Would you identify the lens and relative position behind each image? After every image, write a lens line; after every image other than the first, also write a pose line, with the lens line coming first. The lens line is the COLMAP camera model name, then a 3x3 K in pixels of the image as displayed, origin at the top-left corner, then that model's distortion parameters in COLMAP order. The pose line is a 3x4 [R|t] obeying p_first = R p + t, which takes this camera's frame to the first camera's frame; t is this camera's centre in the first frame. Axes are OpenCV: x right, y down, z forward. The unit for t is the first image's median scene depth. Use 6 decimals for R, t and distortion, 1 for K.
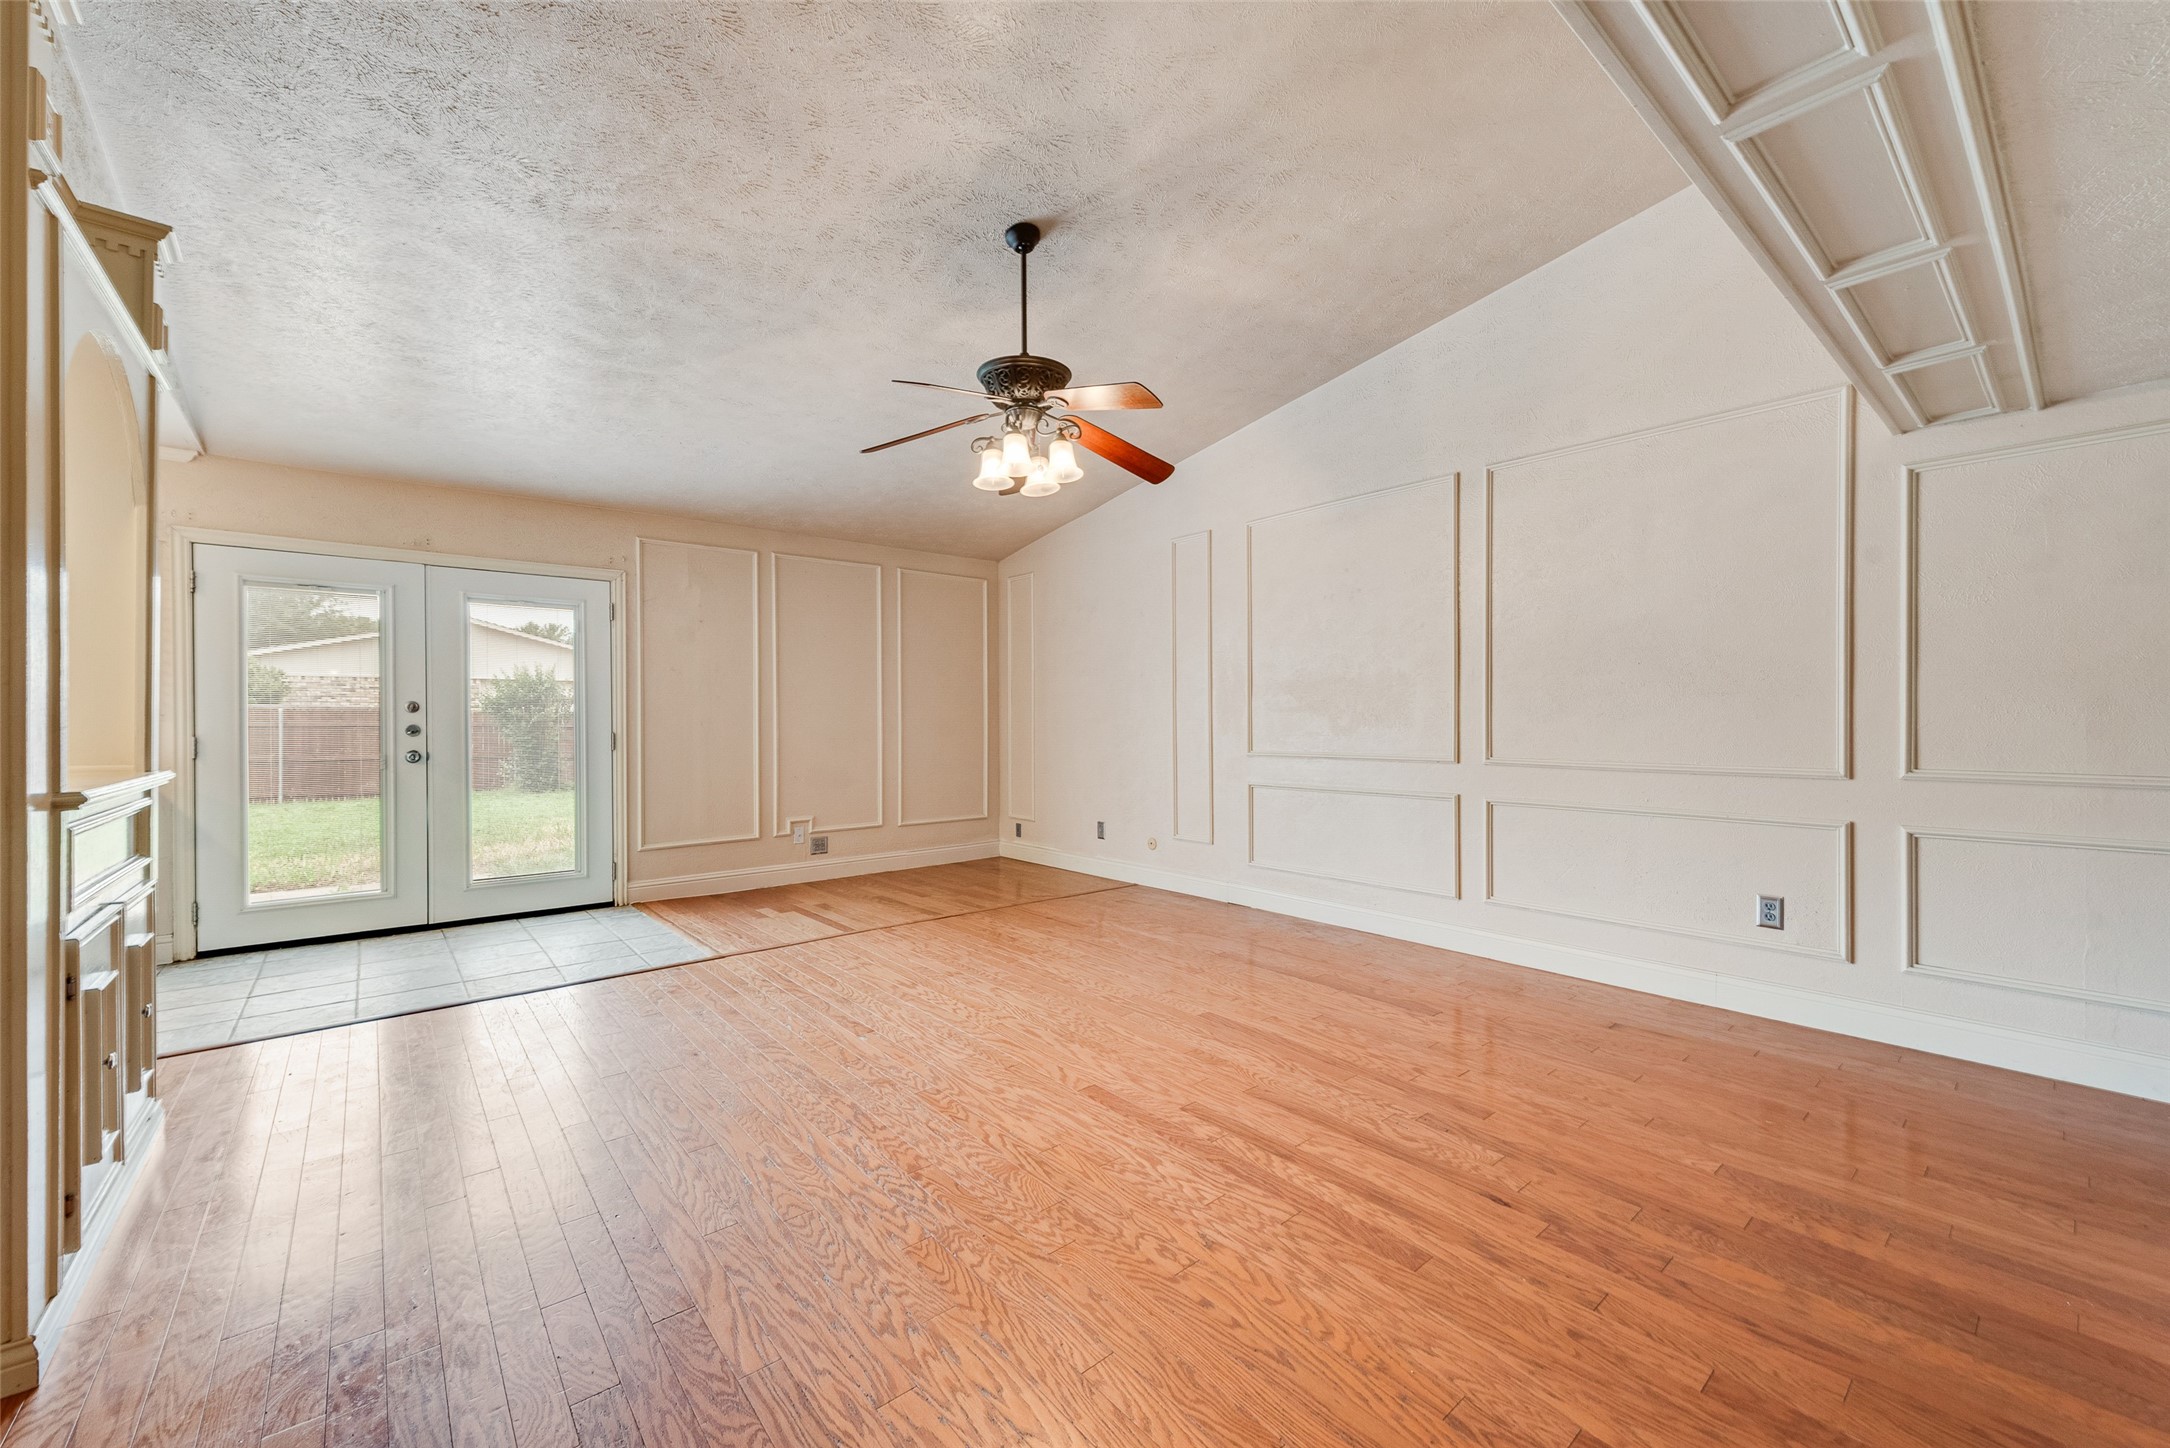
lens RADIAL K [[858.6, 0, 1073.3], [0, 858.6, 727.6], [0, 0, 1]] dist [0.000176, -0.000202]
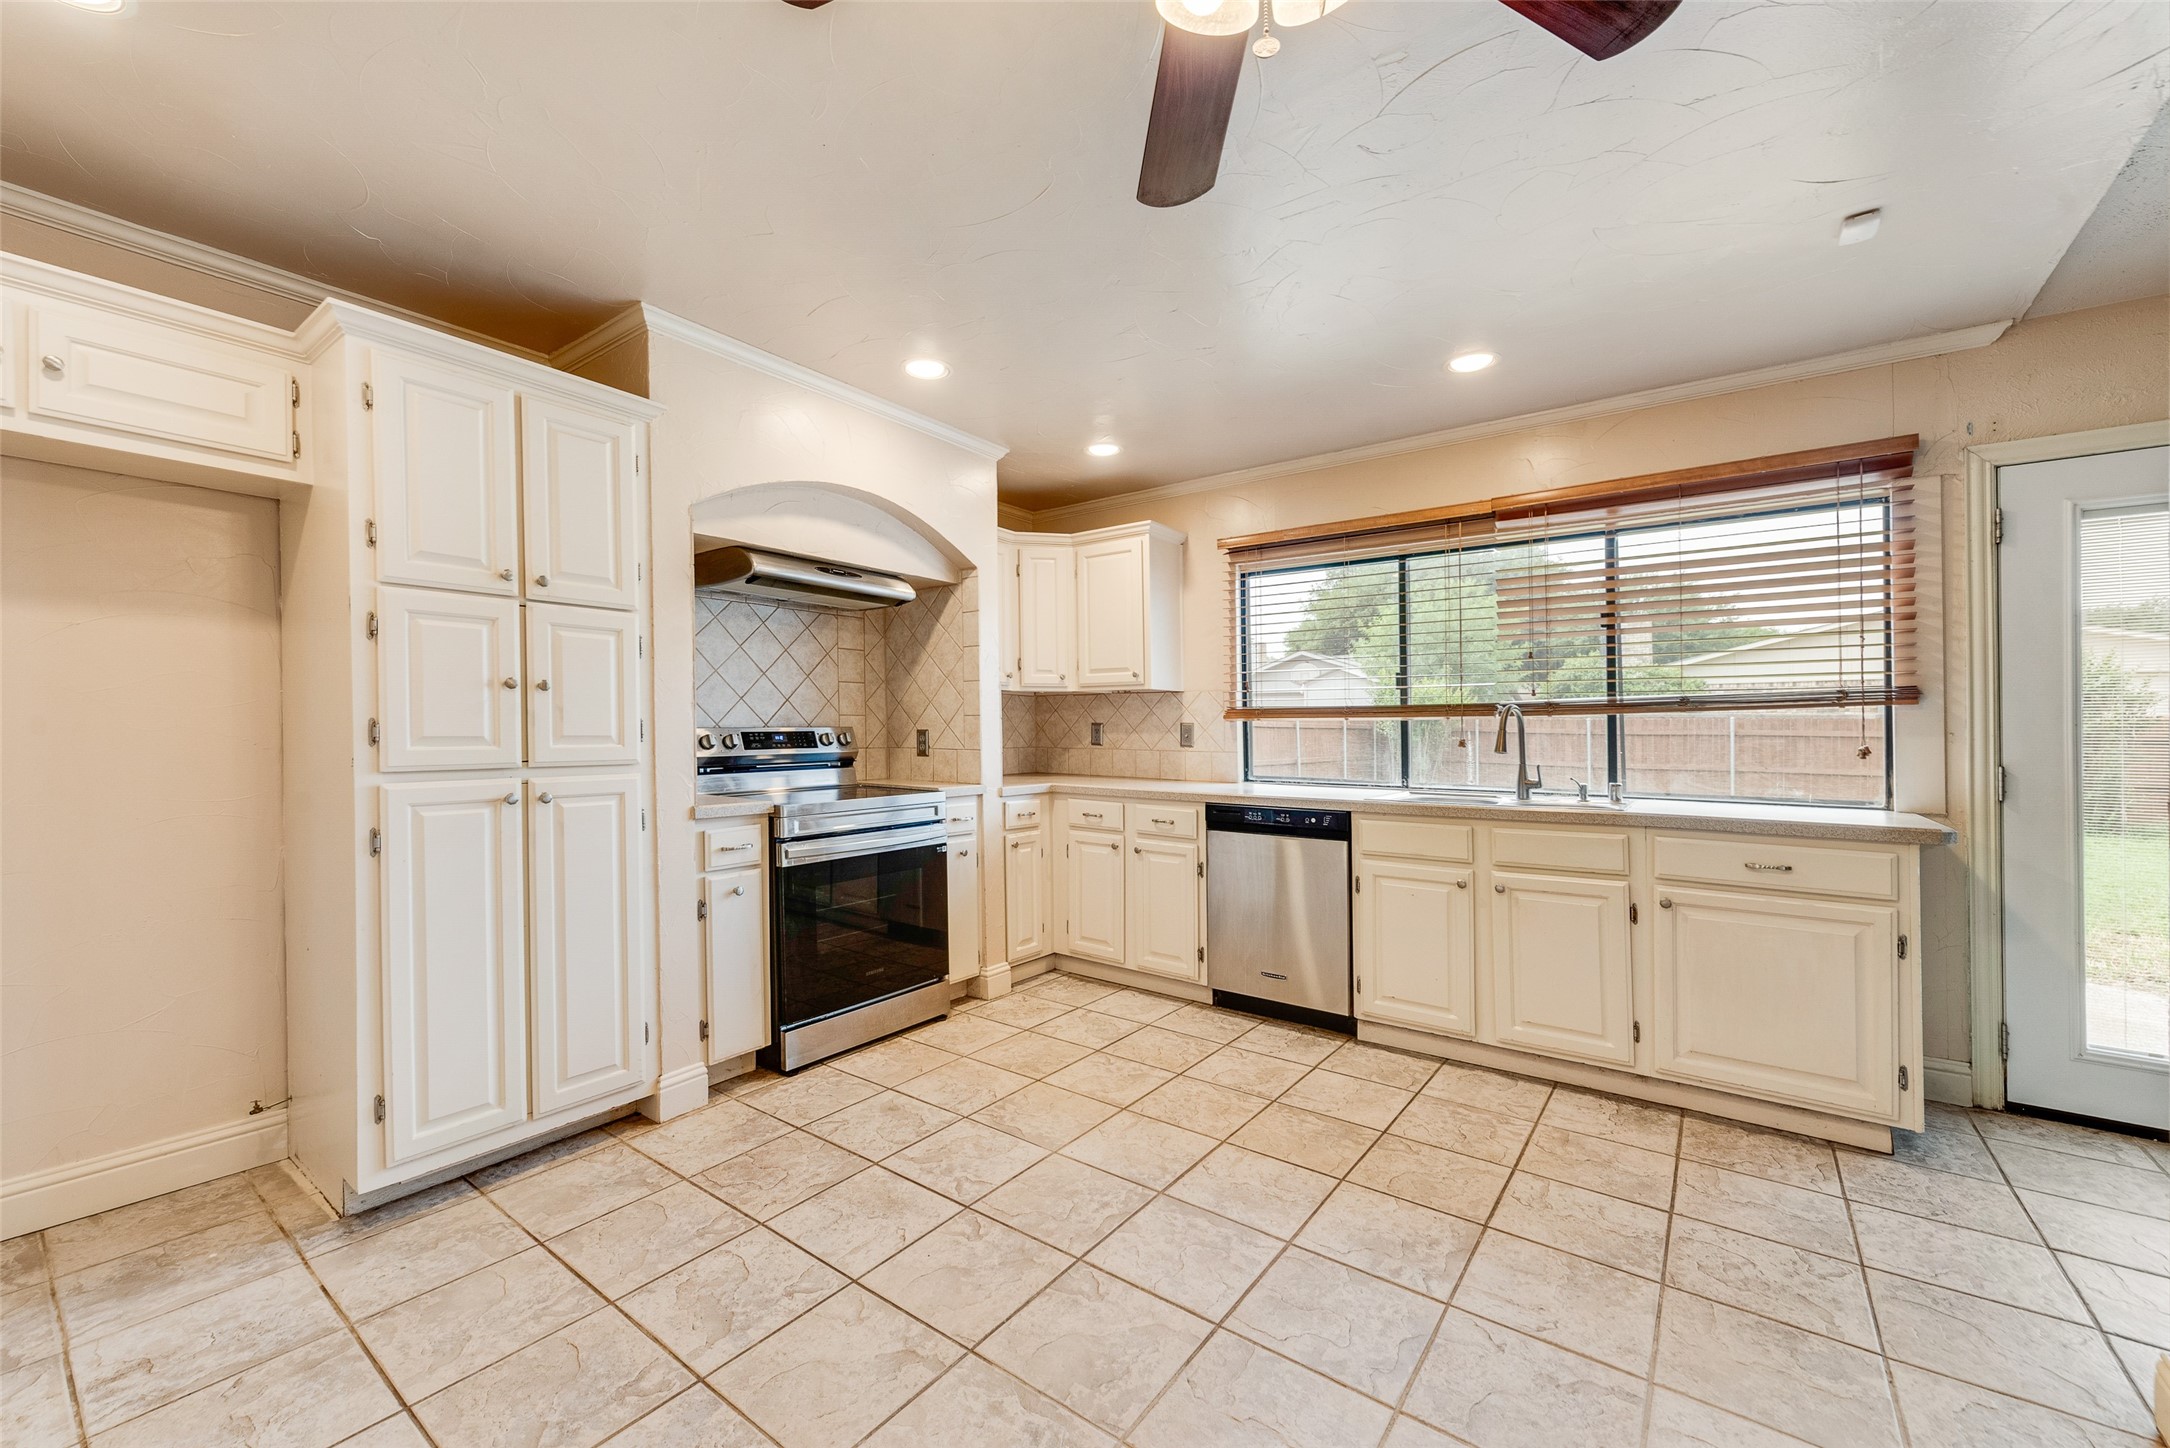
lens RADIAL K [[858.6, 0, 1073.3], [0, 858.6, 727.6], [0, 0, 1]] dist [0.000176, -0.000202]
pose [[0.235299, 0.002553, -0.971920, -0.514392], [-0.009963, 0.999950, 0.000214, -0.010527], [0.971872, 0.009633, 0.235313, 0.153787]]
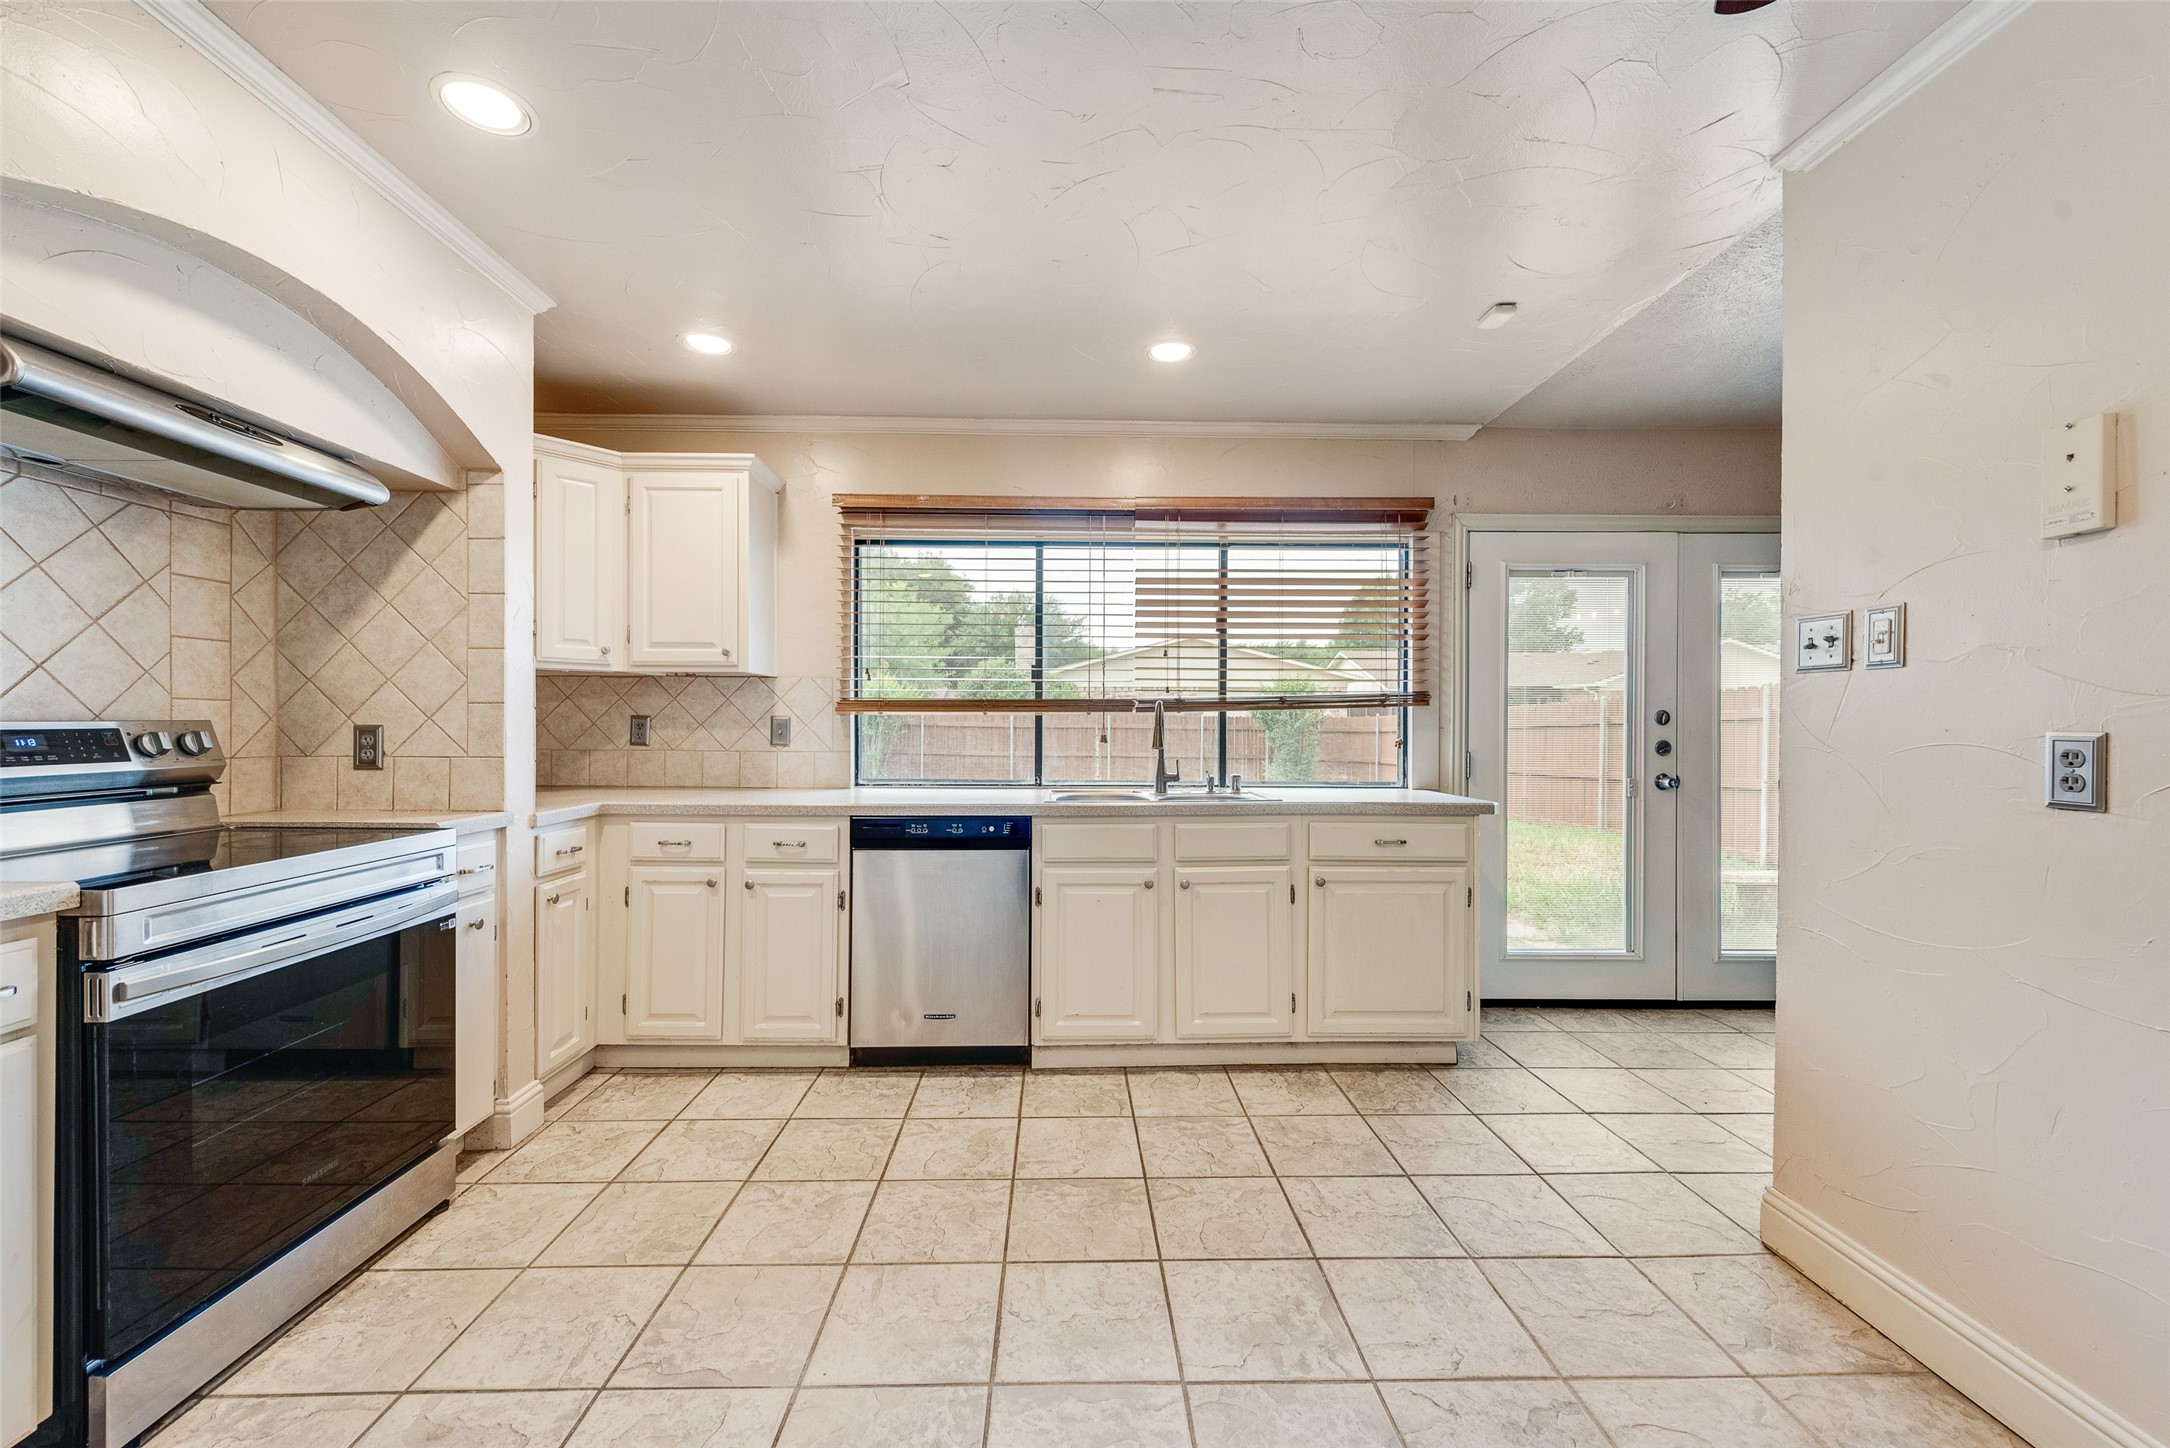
lens RADIAL K [[844.2, 0, 1083.2], [0, 844.2, 712.7], [0, 0, 1]] dist [-0.000100, -0.000203]
pose [[0.788921, -0.002861, -0.614488, -0.713713], [-0.010228, 0.999790, -0.017786, -0.009464], [0.614409, 0.020317, 0.788726, 0.079892]]
